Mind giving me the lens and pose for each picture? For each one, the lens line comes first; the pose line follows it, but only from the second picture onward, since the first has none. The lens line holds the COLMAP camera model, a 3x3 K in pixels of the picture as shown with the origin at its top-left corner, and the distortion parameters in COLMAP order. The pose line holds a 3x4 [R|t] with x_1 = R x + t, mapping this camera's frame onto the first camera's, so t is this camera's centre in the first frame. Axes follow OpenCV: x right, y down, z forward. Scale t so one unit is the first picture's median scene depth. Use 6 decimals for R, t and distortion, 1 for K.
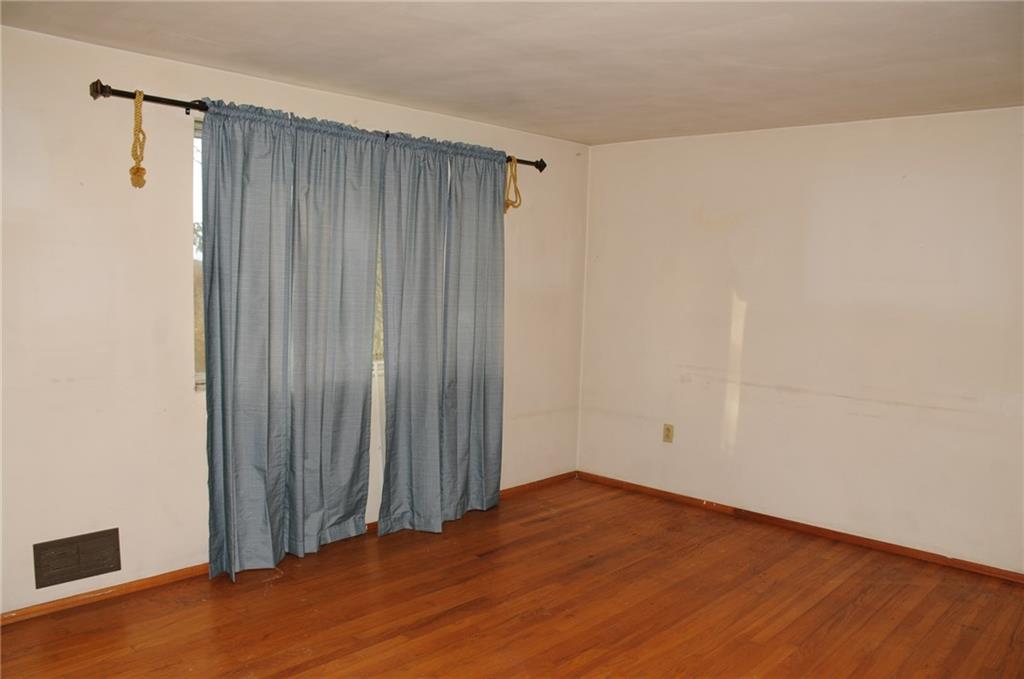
lens RADIAL K [[791.1, 0, 505.4], [0, 791.1, 358.6], [0, 0, 1]] dist [-0.155247, 0.104417]
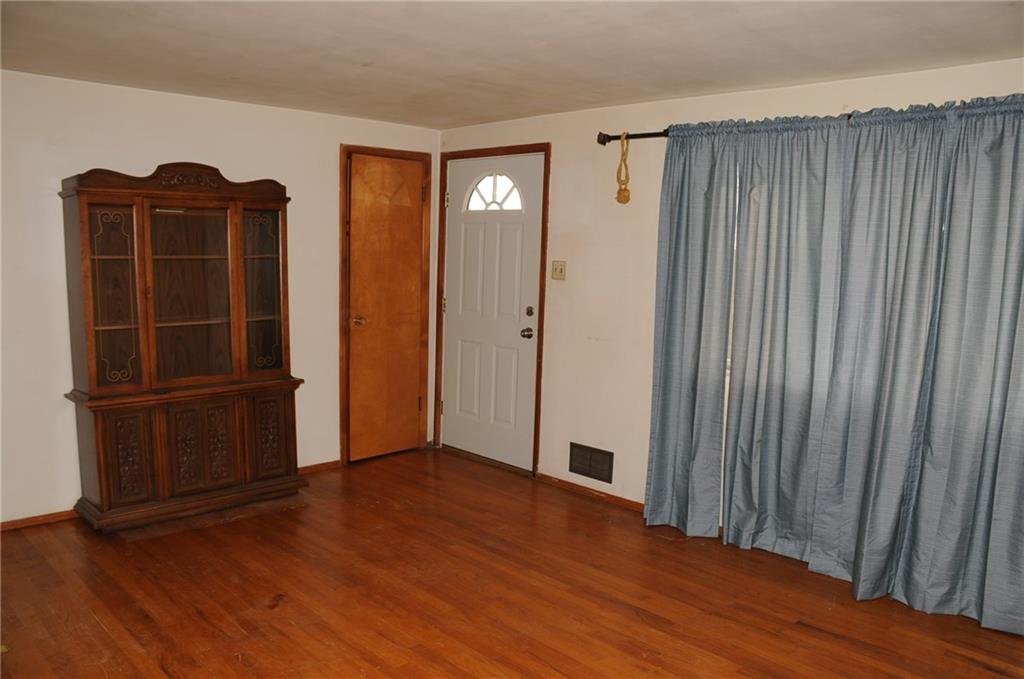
lens RADIAL K [[791.1, 0, 505.4], [0, 791.1, 358.6], [0, 0, 1]] dist [-0.155247, 0.104417]
pose [[-0.046299, 0.107048, -0.993175, 0.877179], [-0.138748, 0.983915, 0.112518, -0.075781], [0.989245, 0.143011, -0.030702, 0.815977]]
